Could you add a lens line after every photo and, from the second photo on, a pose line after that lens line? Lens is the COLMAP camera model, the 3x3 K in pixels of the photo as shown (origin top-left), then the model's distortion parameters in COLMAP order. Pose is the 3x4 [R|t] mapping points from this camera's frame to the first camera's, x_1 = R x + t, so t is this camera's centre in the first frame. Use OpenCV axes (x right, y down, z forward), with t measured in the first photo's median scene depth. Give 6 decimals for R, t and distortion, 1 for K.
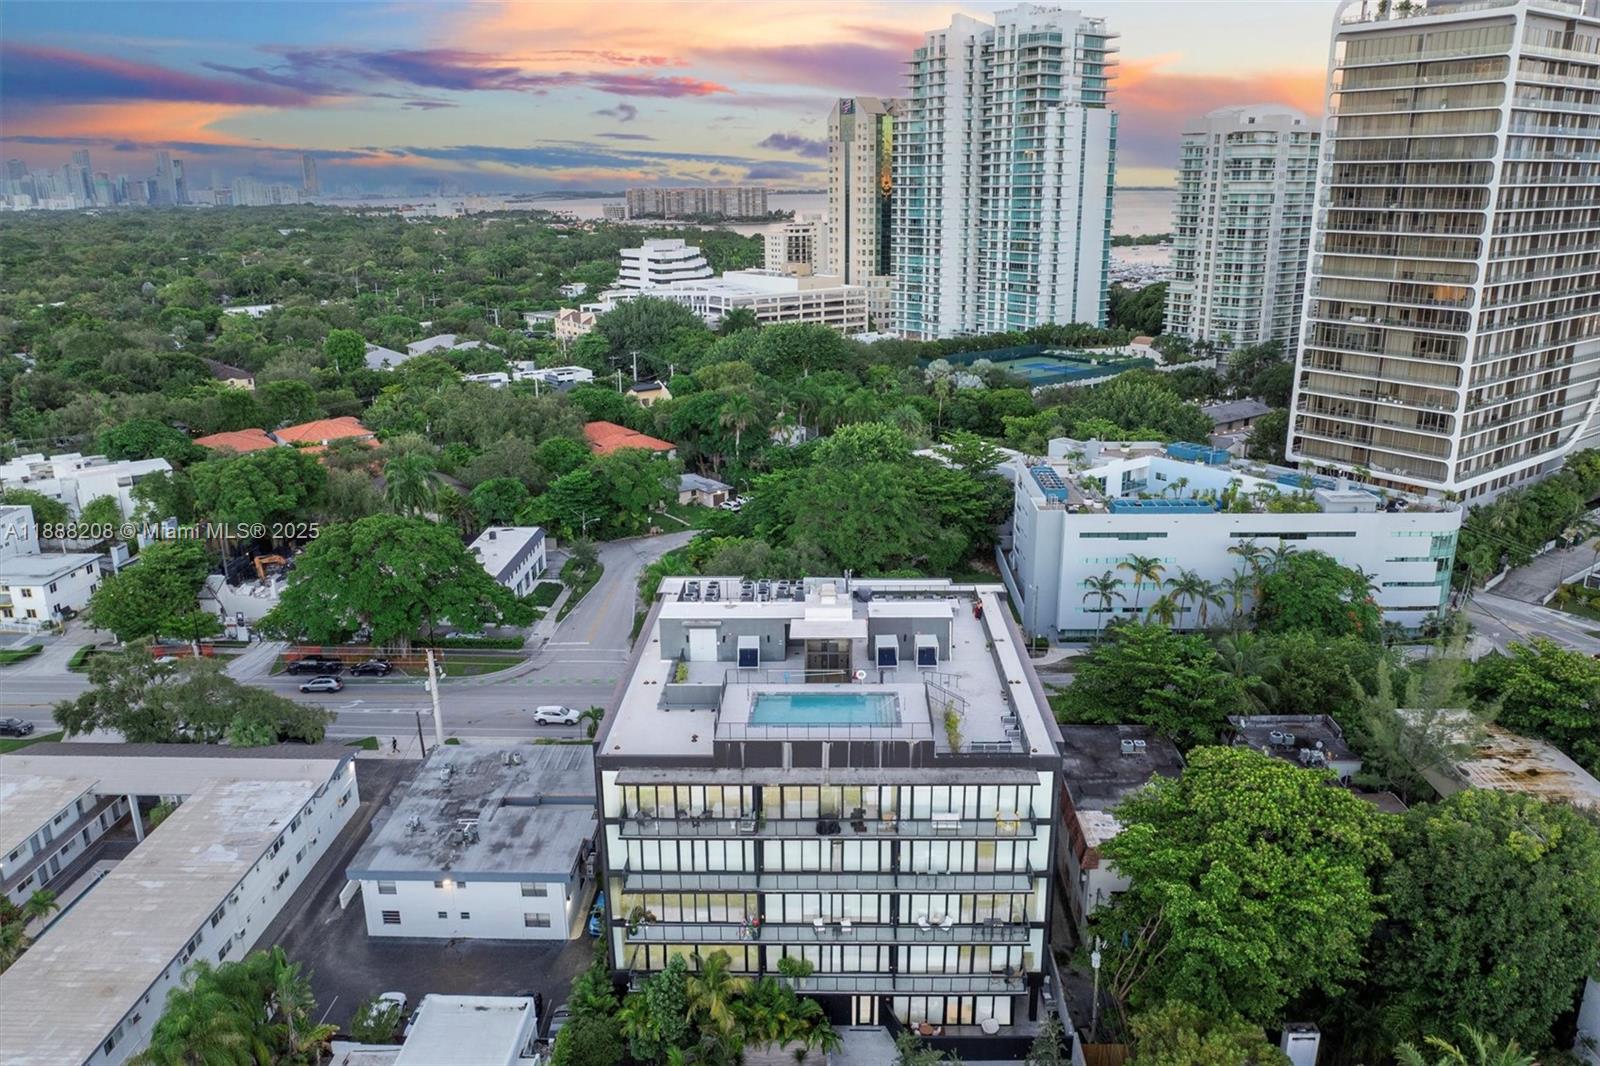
lens RADIAL K [[1153.8, 0, 806.2], [0, 1153.8, 540.2], [0, 0, 1]] dist [-0.016930, -0.028724]
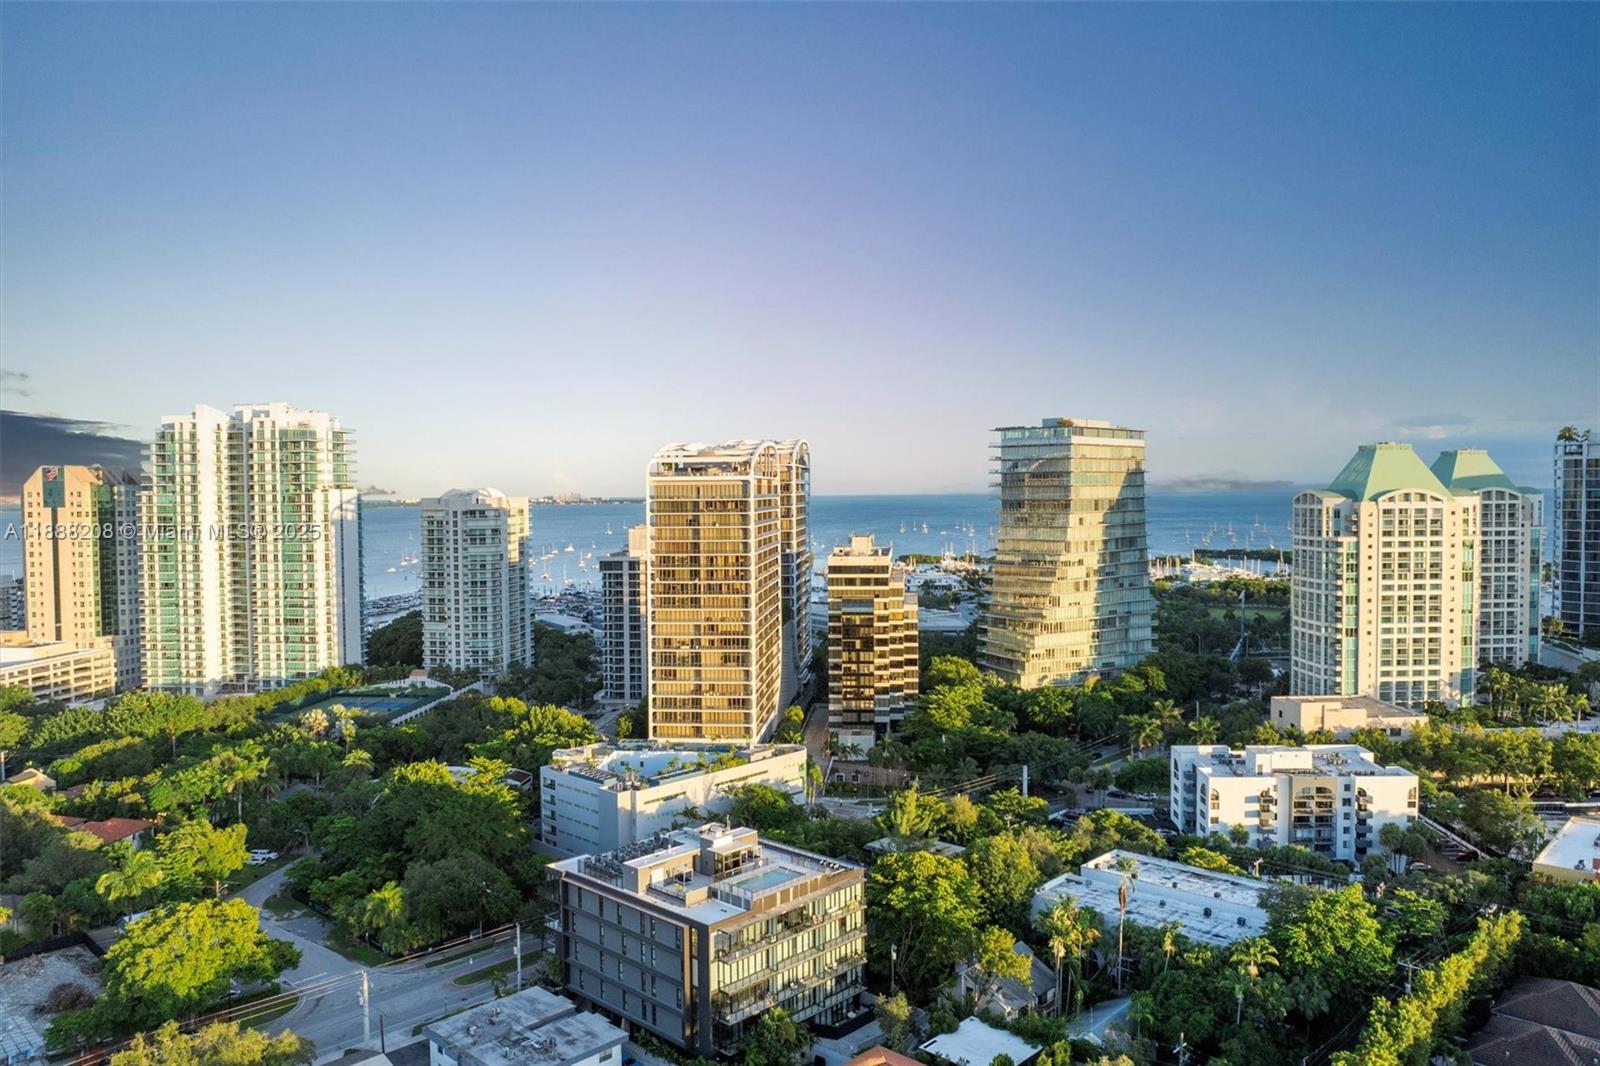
lens RADIAL K [[1142.6, 0, 800.0], [0, 1142.6, 533.0], [0, 0, 1]] dist [-0.002278, -0.068232]
pose [[0.678510, -0.023365, 0.734219, -0.547721], [0.220078, 0.960050, -0.172828, -0.030502], [-0.700849, 0.278851, 0.656546, -0.205733]]
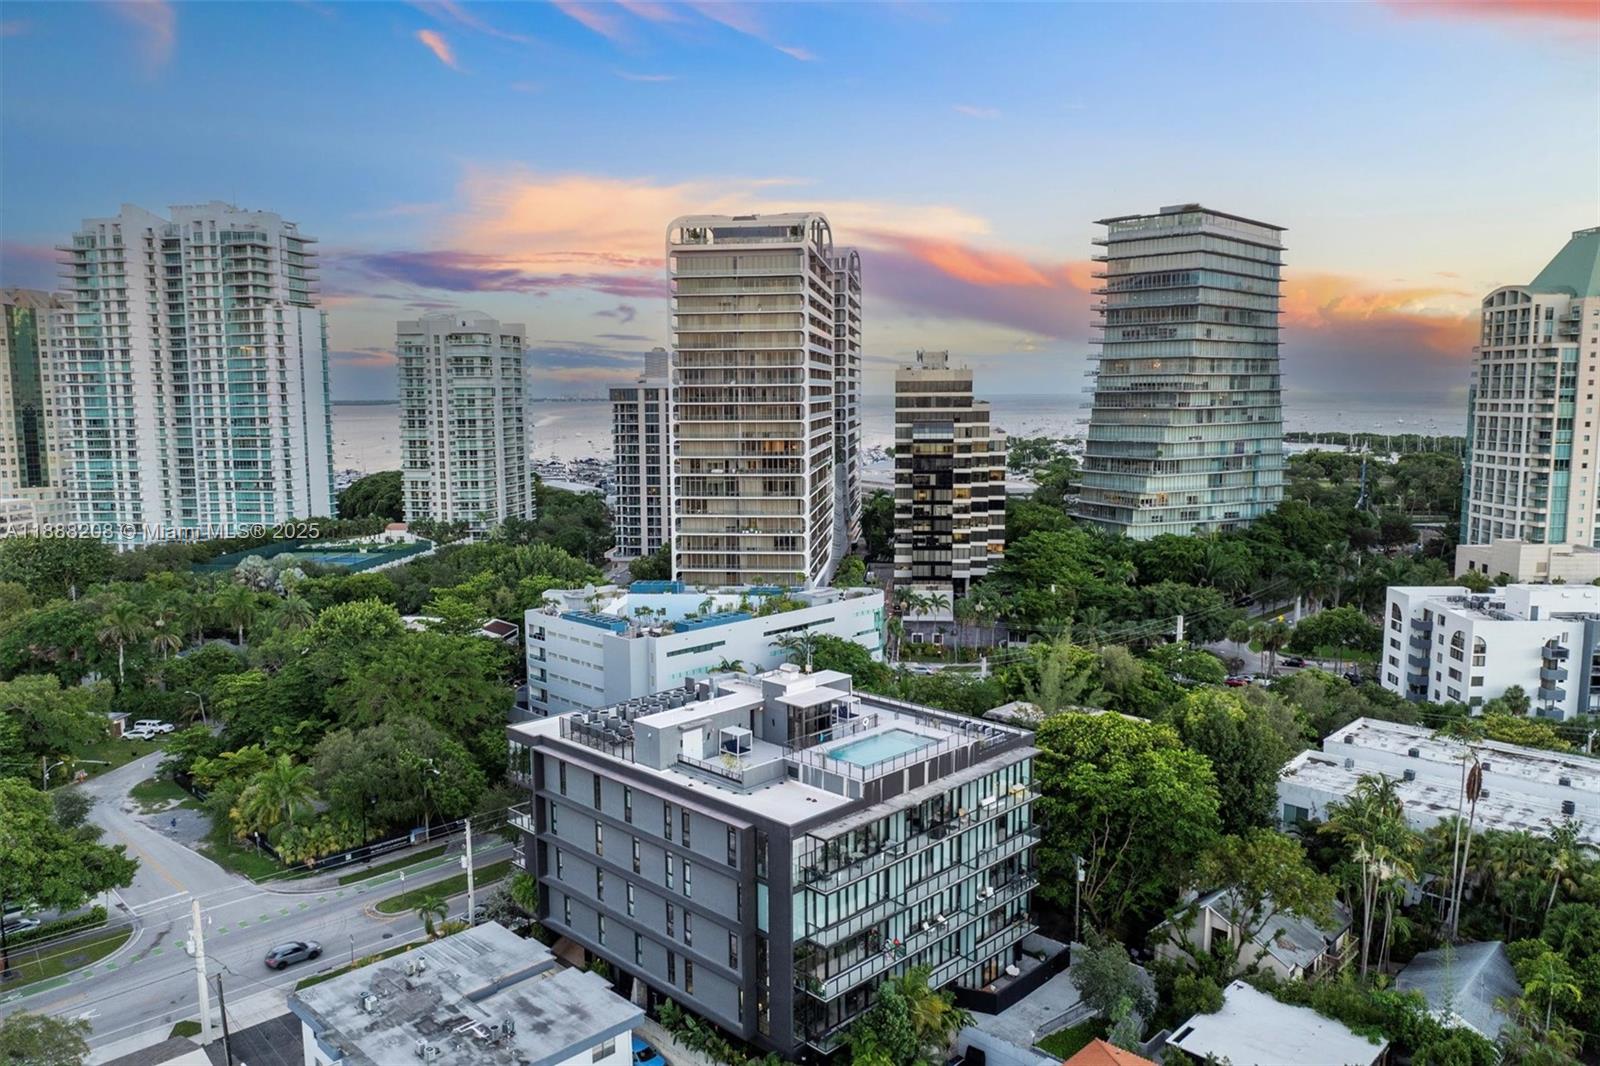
lens RADIAL K [[1153.8, 0, 806.2], [0, 1153.8, 540.2], [0, 0, 1]] dist [-0.016930, -0.028724]
pose [[0.687569, -0.087414, 0.720838, -0.338369], [0.215017, 0.972715, -0.087134, 0.010189], [-0.693553, 0.214903, 0.687605, 0.076999]]
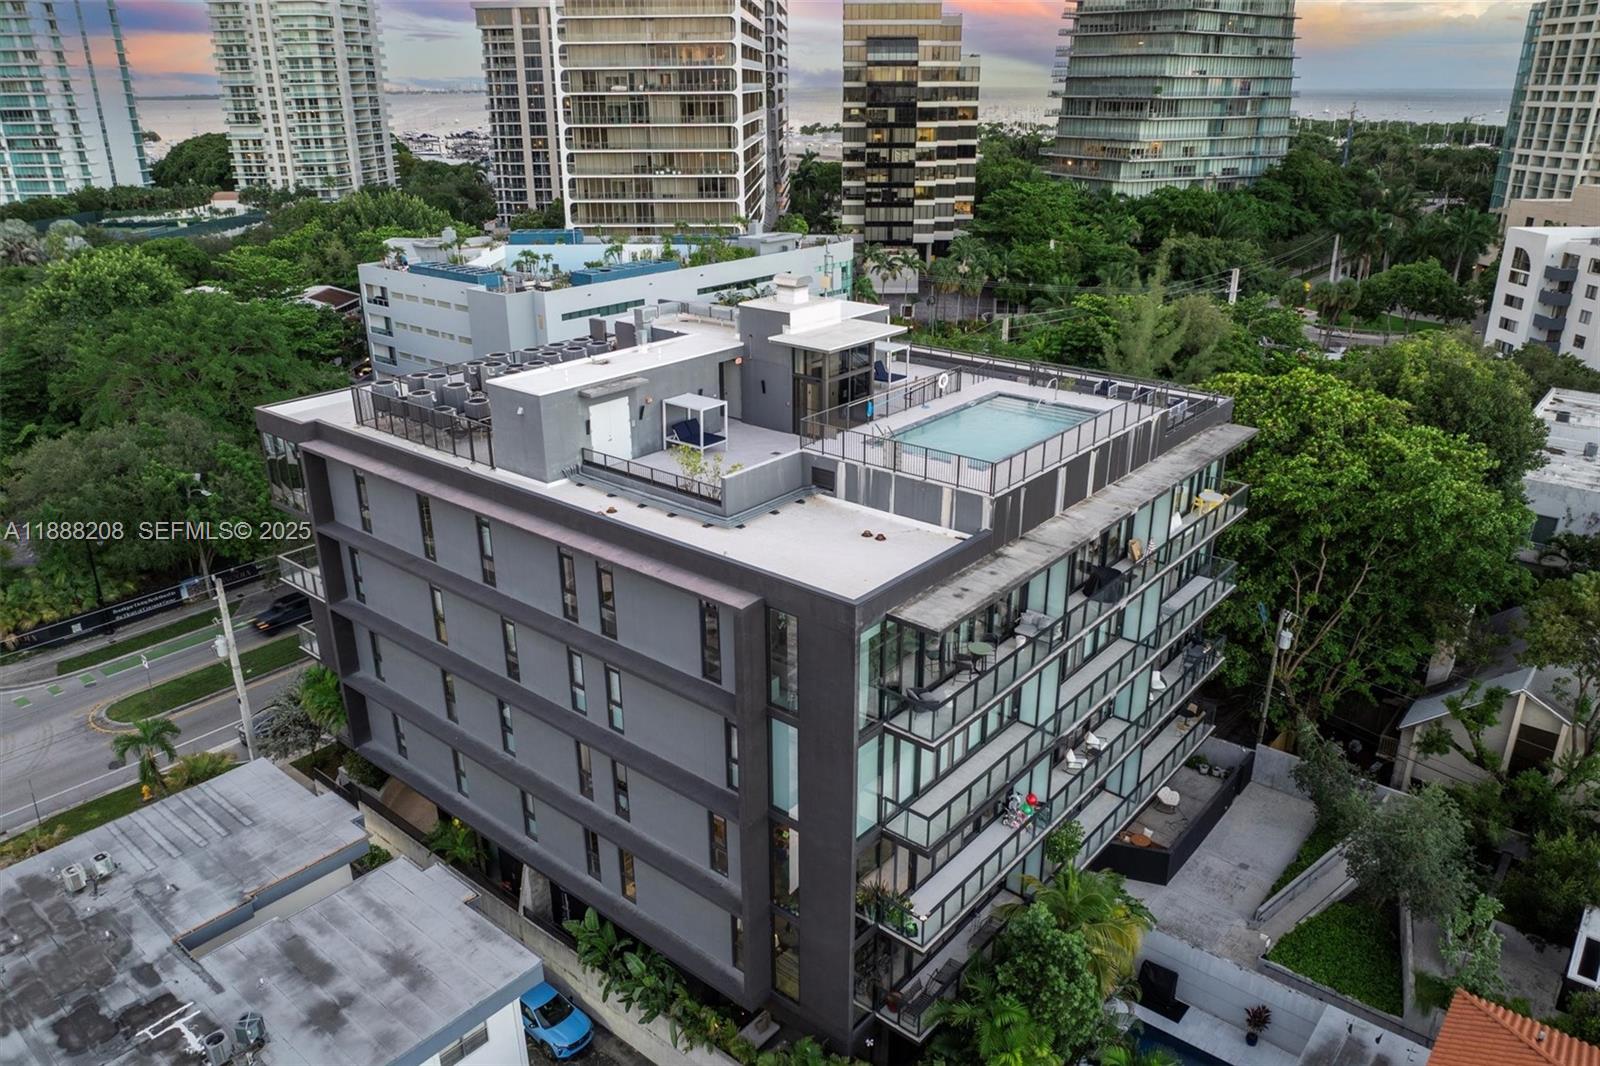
lens RADIAL K [[1136.4, 0, 805.7], [0, 1136.4, 551.6], [0, 0, 1]] dist [-0.032350, -0.004725]
pose [[0.625363, -0.291049, 0.724024, -0.188523], [0.228466, 0.955472, 0.186755, 0.030000], [-0.746140, 0.048625, 0.664011, 0.268233]]
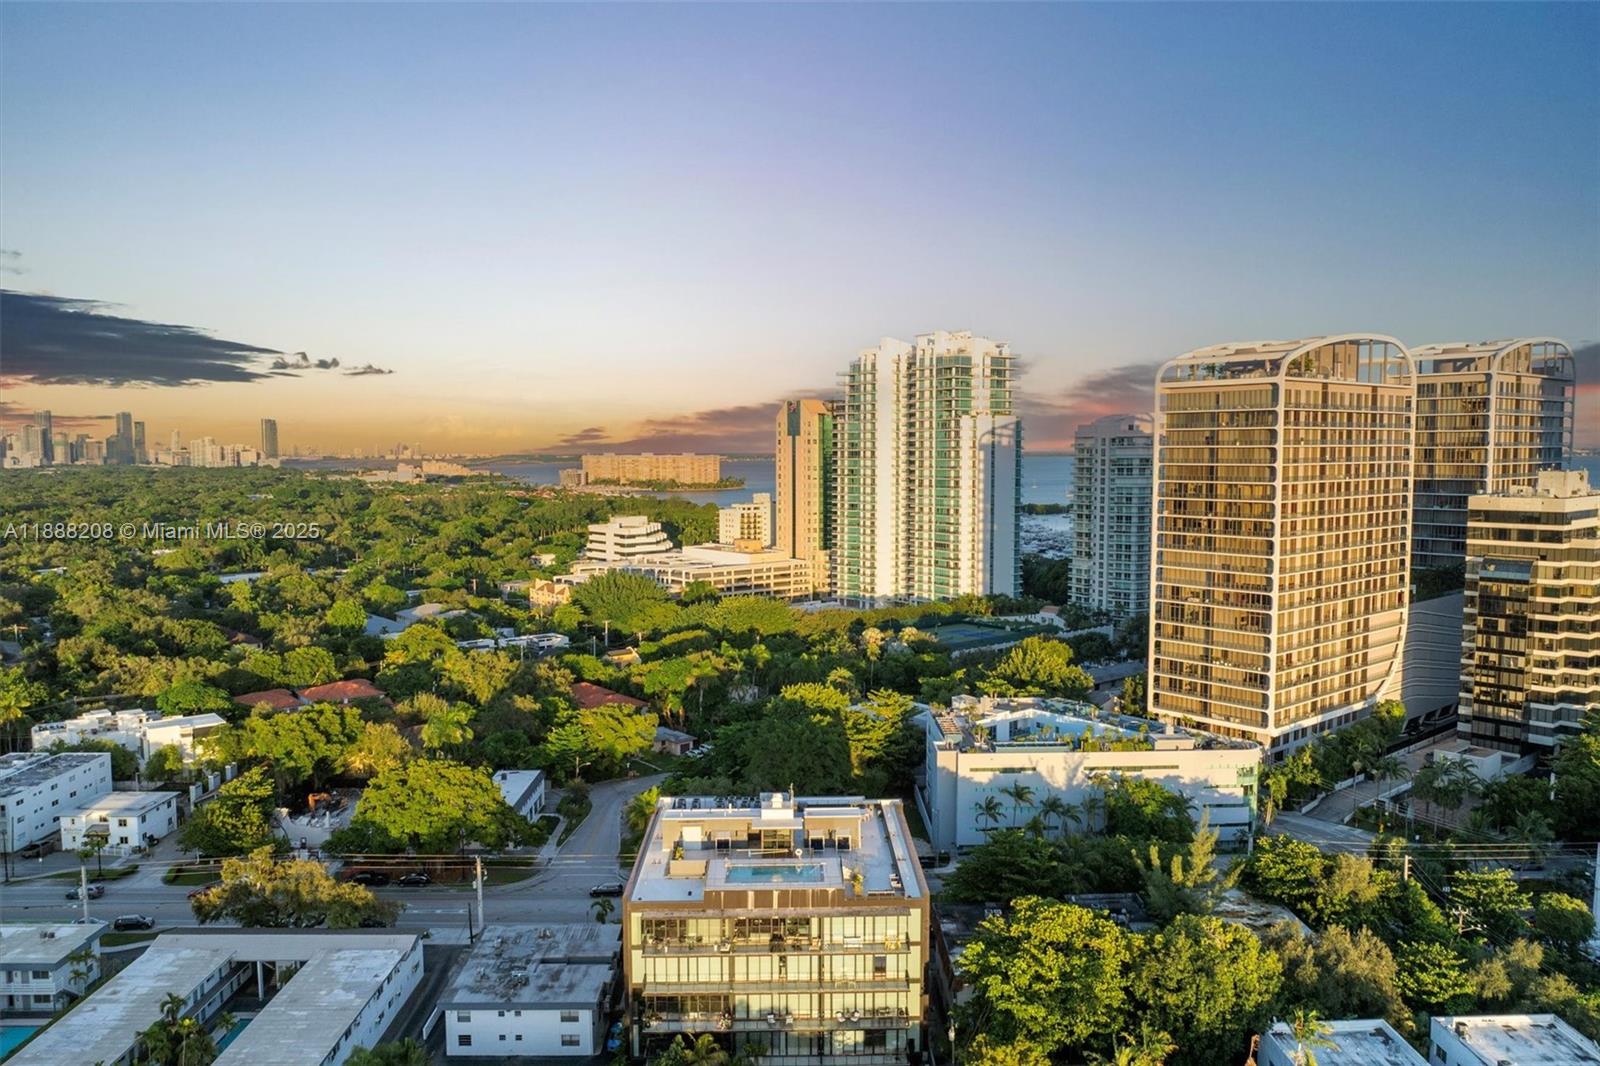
lens RADIAL K [[1163.4, 0, 803.0], [0, 1163.4, 539.0], [0, 0, 1]] dist [-0.006437, -0.060244]
pose [[0.999180, 0.000936, 0.040478, -0.003532], [0.008030, 0.975294, -0.220763, 0.021504], [-0.039685, 0.220907, 0.974487, -0.239474]]
